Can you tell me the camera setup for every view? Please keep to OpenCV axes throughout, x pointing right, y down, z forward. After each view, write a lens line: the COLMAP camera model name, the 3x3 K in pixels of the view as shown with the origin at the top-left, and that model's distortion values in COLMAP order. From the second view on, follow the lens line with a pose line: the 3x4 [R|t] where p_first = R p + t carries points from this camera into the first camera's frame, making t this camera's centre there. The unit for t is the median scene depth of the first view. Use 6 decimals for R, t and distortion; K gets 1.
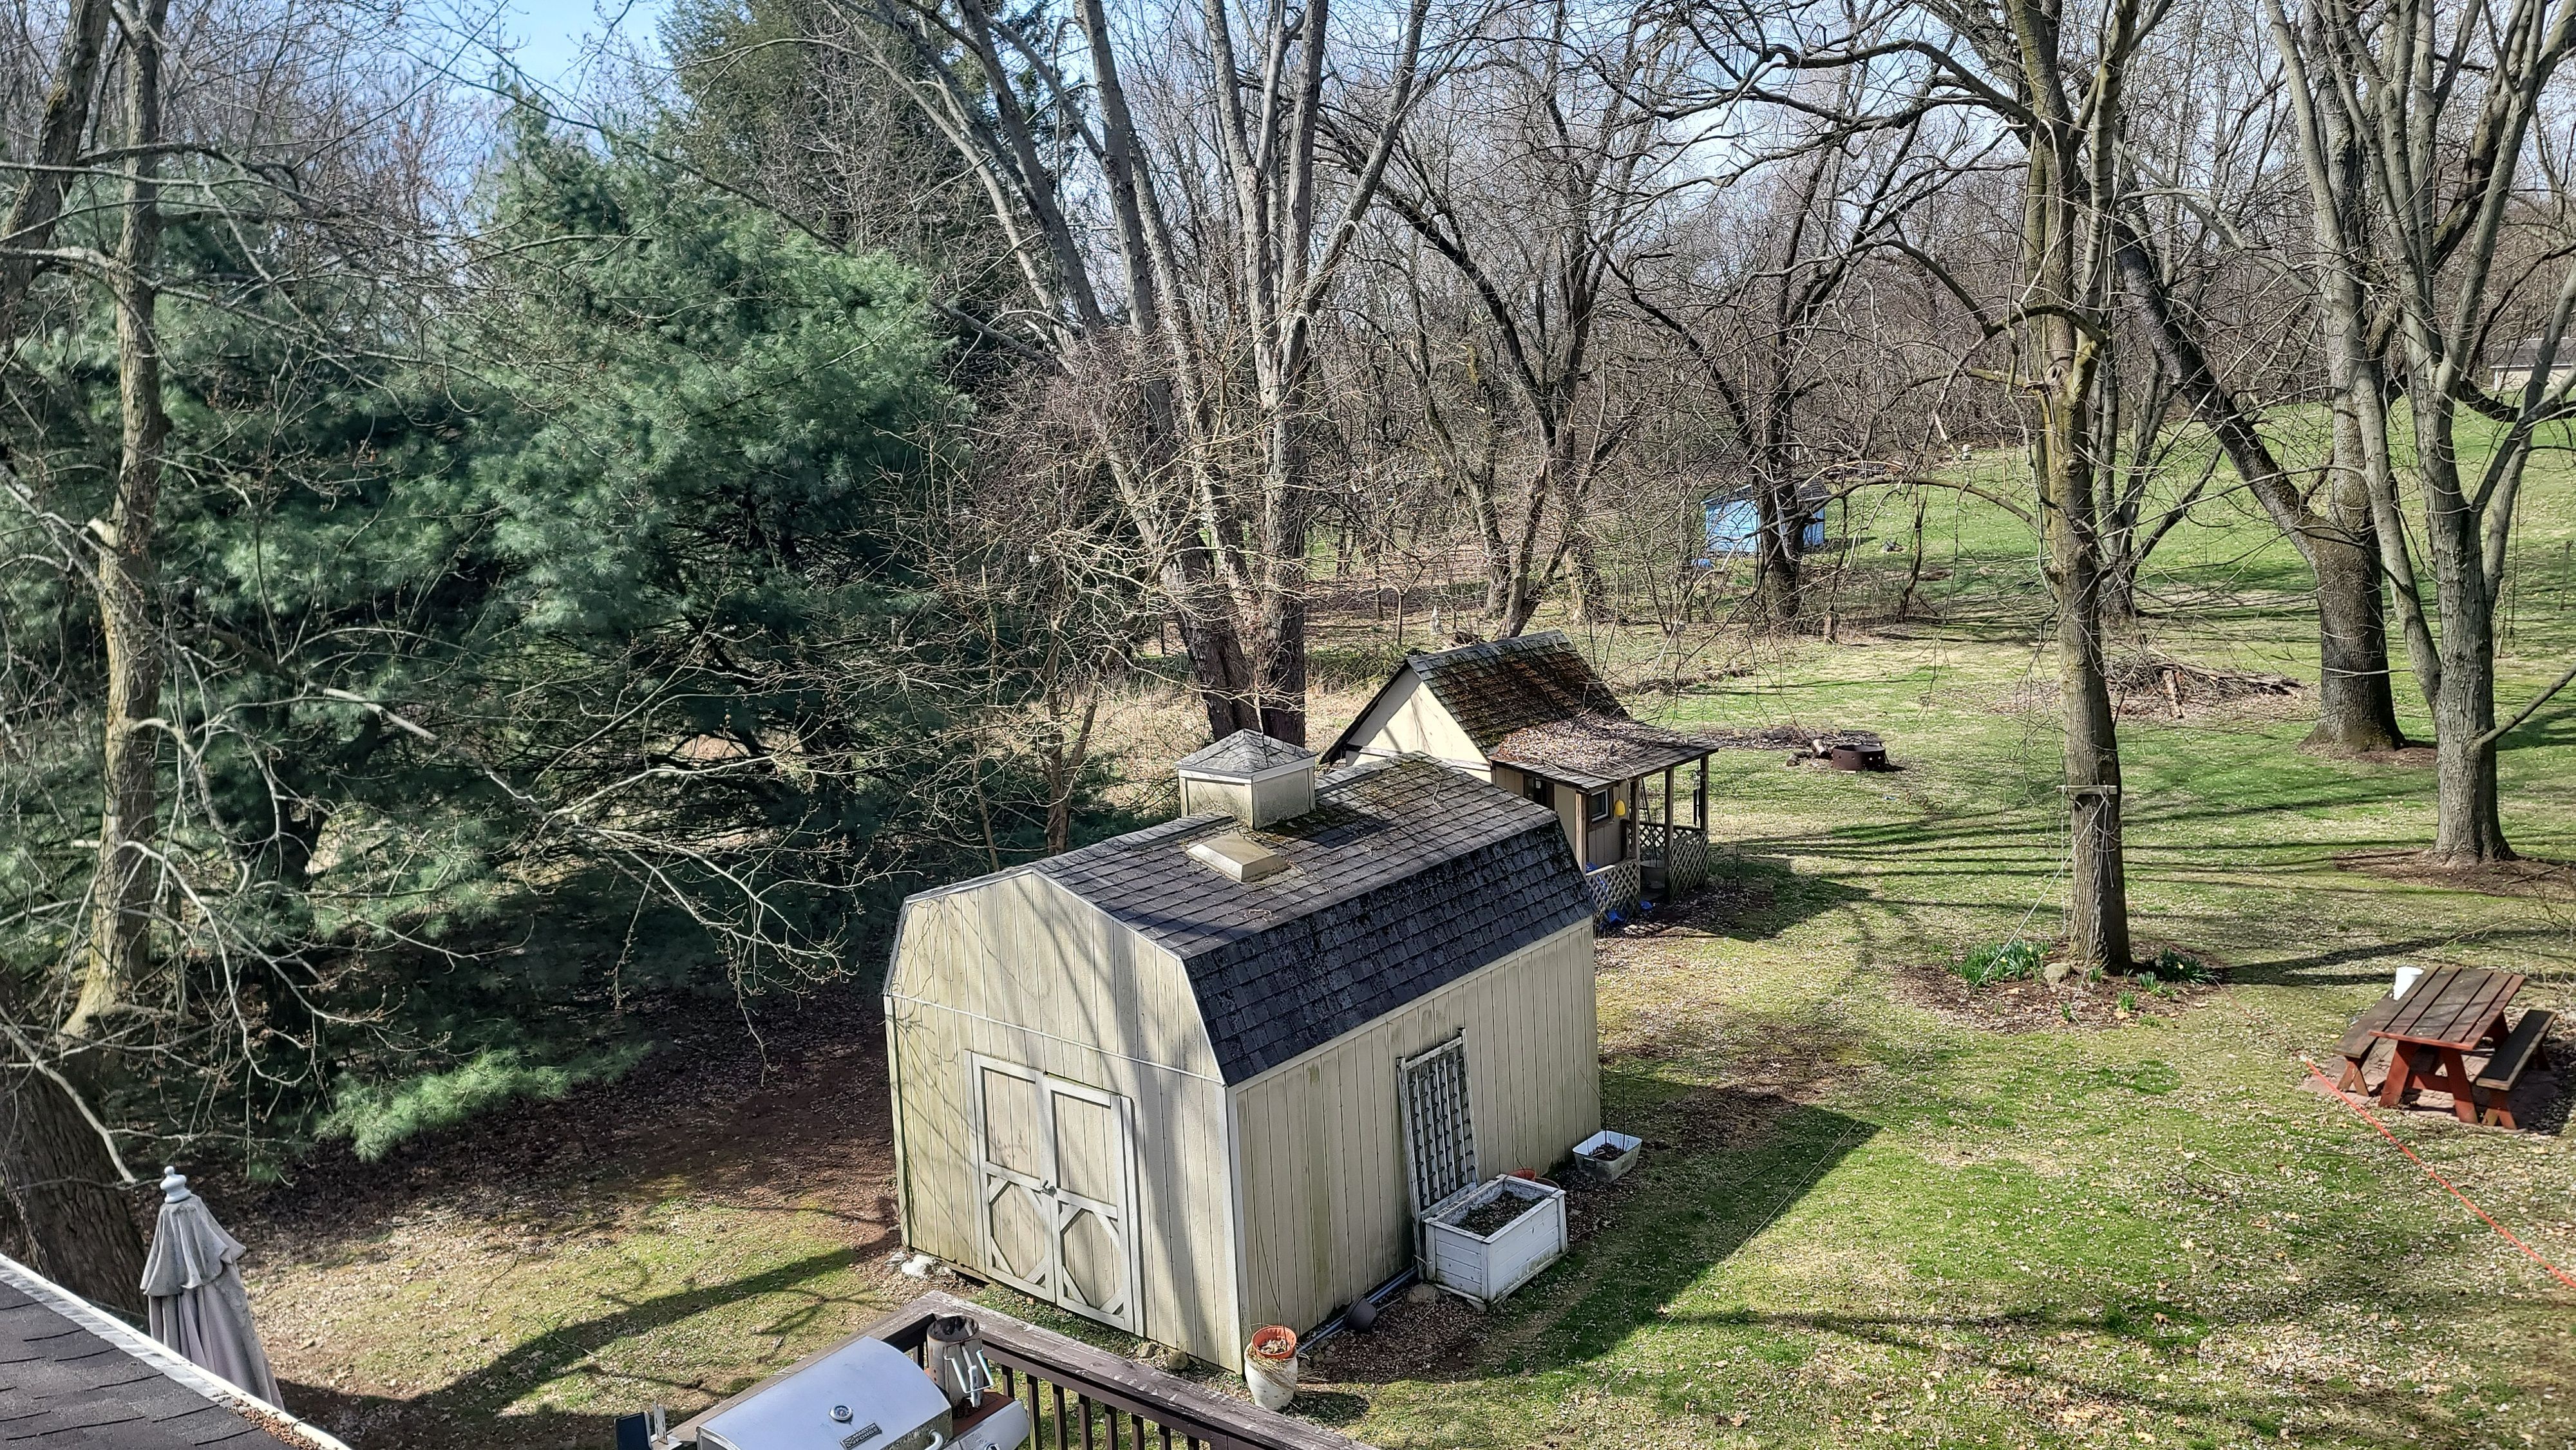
lens RADIAL K [[1780.1, 0, 1367.0], [0, 1780.1, 771.5], [0, 0, 1]] dist [0.108620, -0.069806]
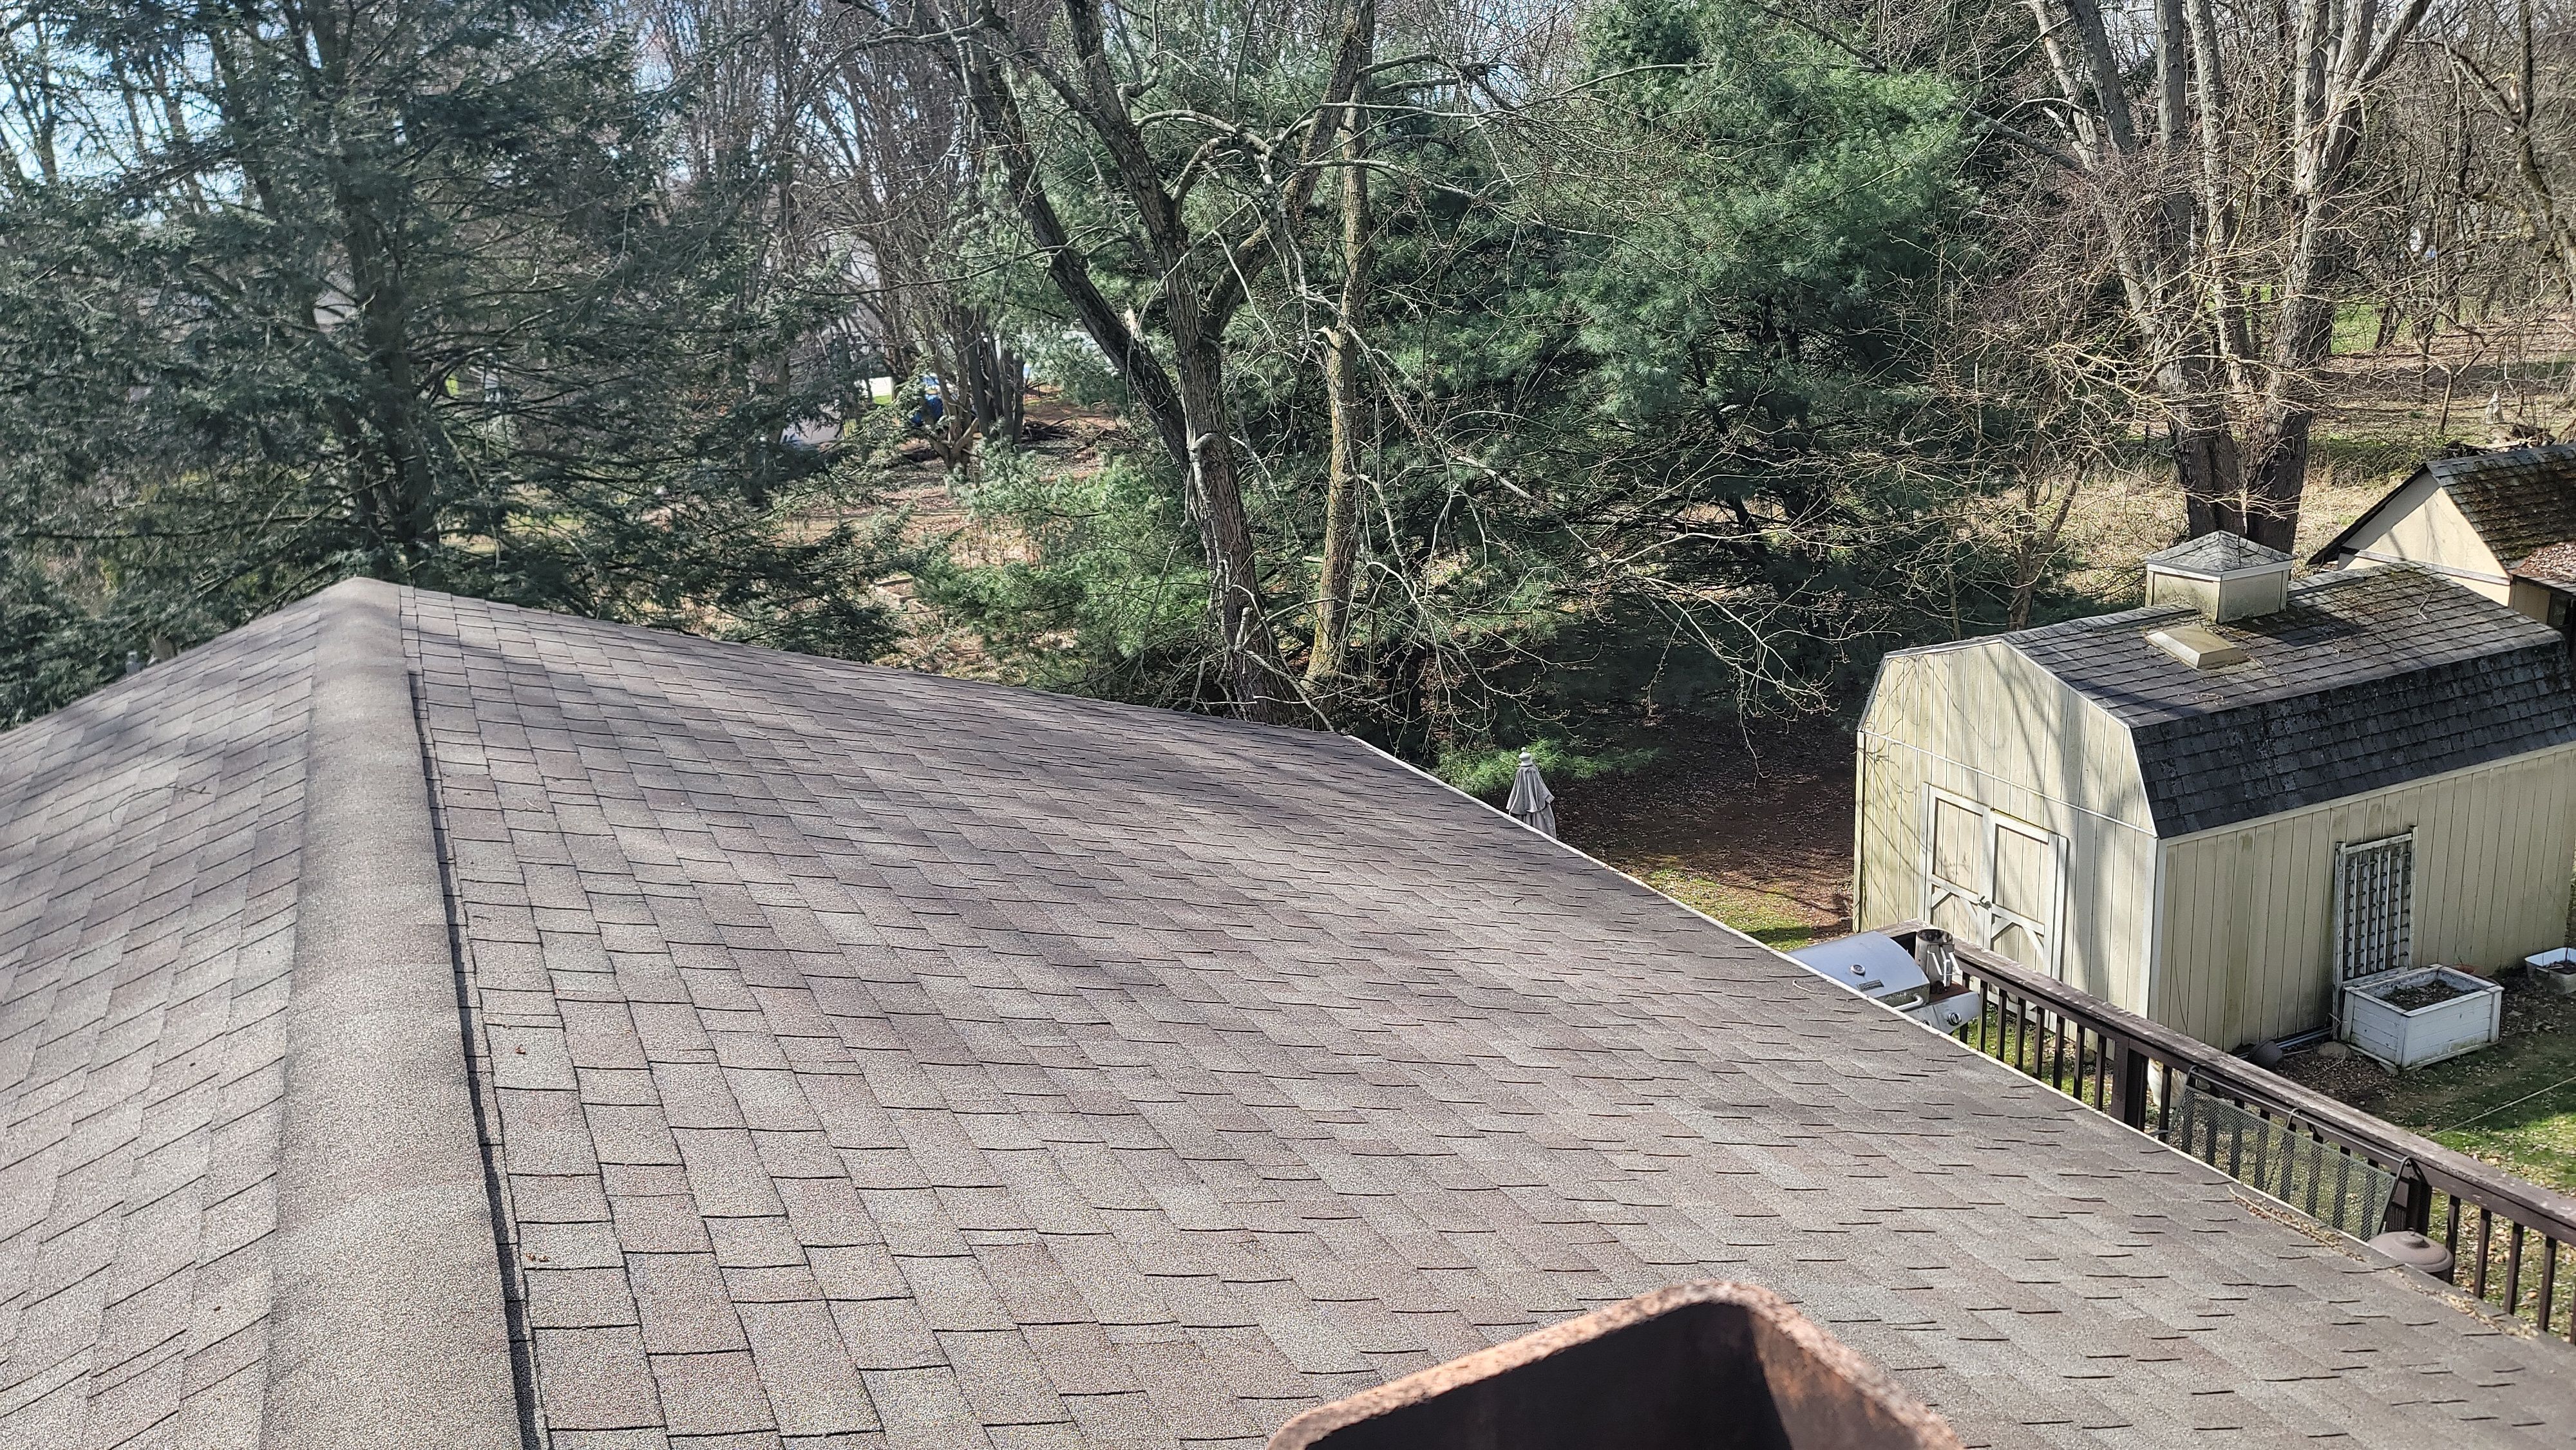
lens RADIAL K [[1899.7, 0, 1251.8], [0, 1899.7, 735.6], [0, 0, 1]] dist [0.090658, -0.080018]
pose [[0.856751, 0.121424, -0.501232, 0.033081], [-0.067169, 0.989882, 0.124988, -0.007808], [0.511337, -0.073416, 0.856239, -0.336666]]
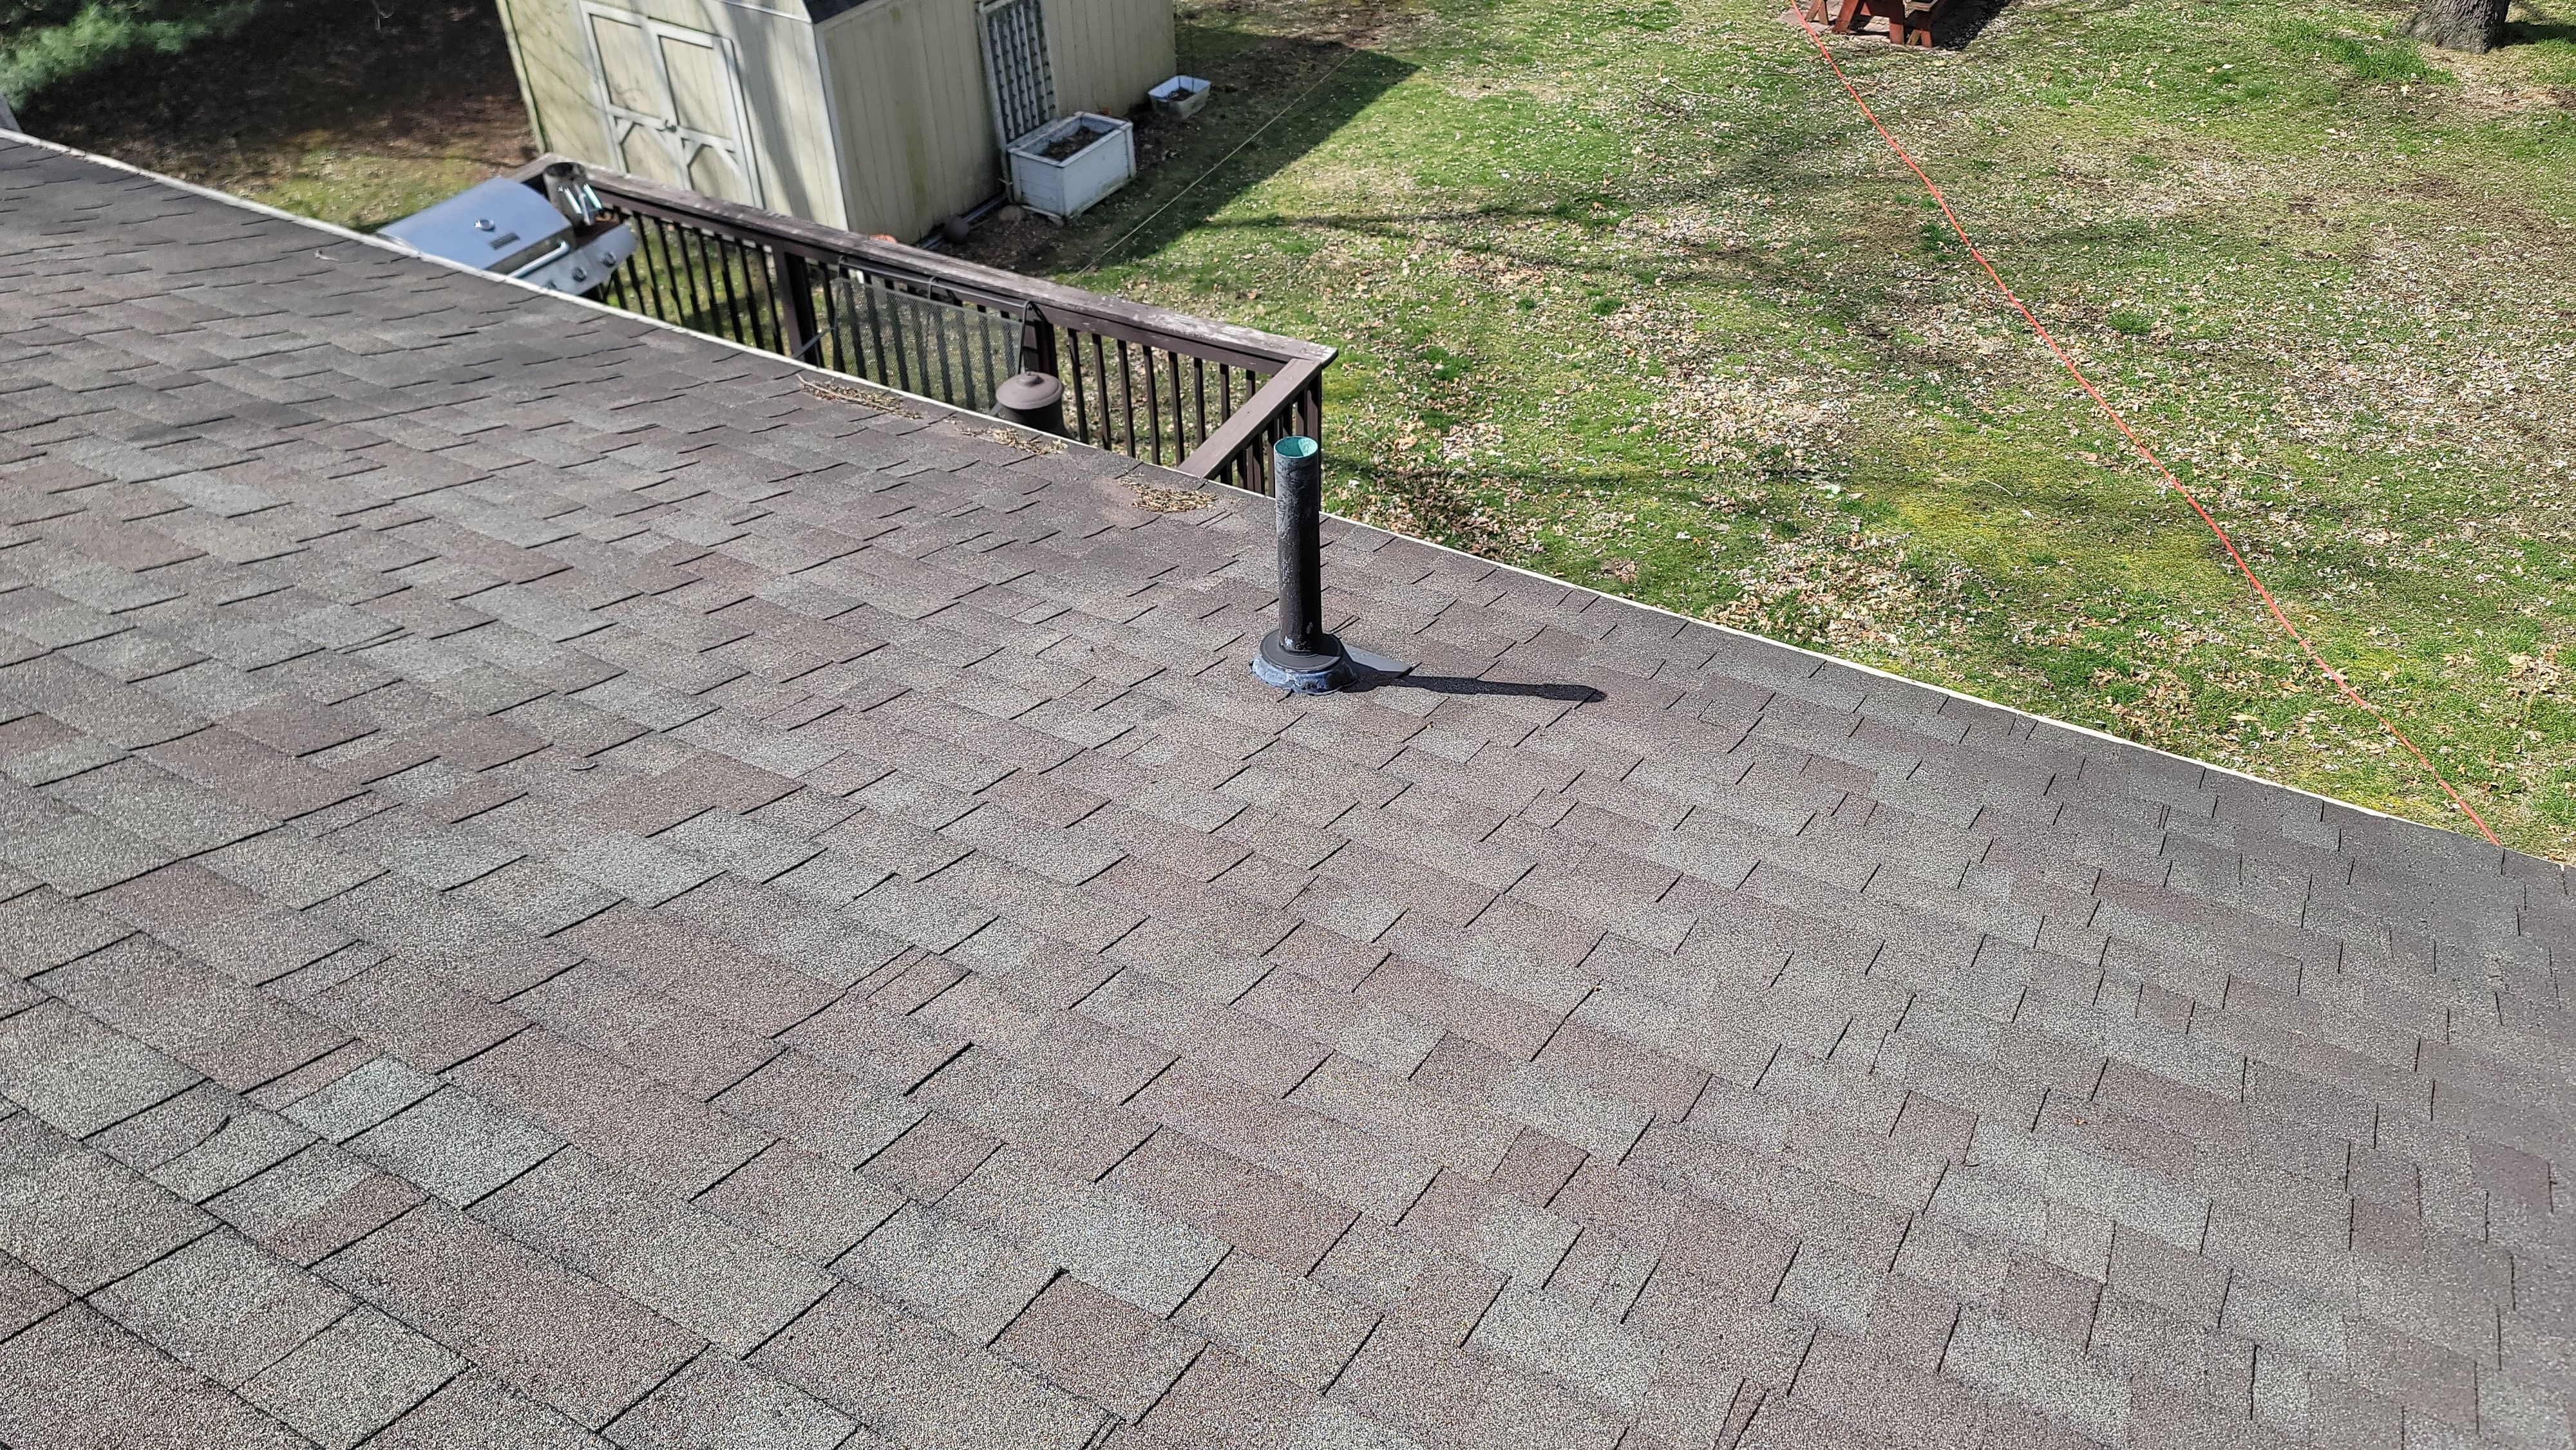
lens RADIAL K [[1877.2, 0, 1316.3], [0, 1877.2, 733.7], [0, 0, 1]] dist [0.068117, -0.033503]
pose [[0.994286, -0.049321, 0.094676, 0.088842], [-0.000397, 0.885158, 0.465291, 0.014203], [-0.106752, -0.462670, 0.880080, -0.252915]]
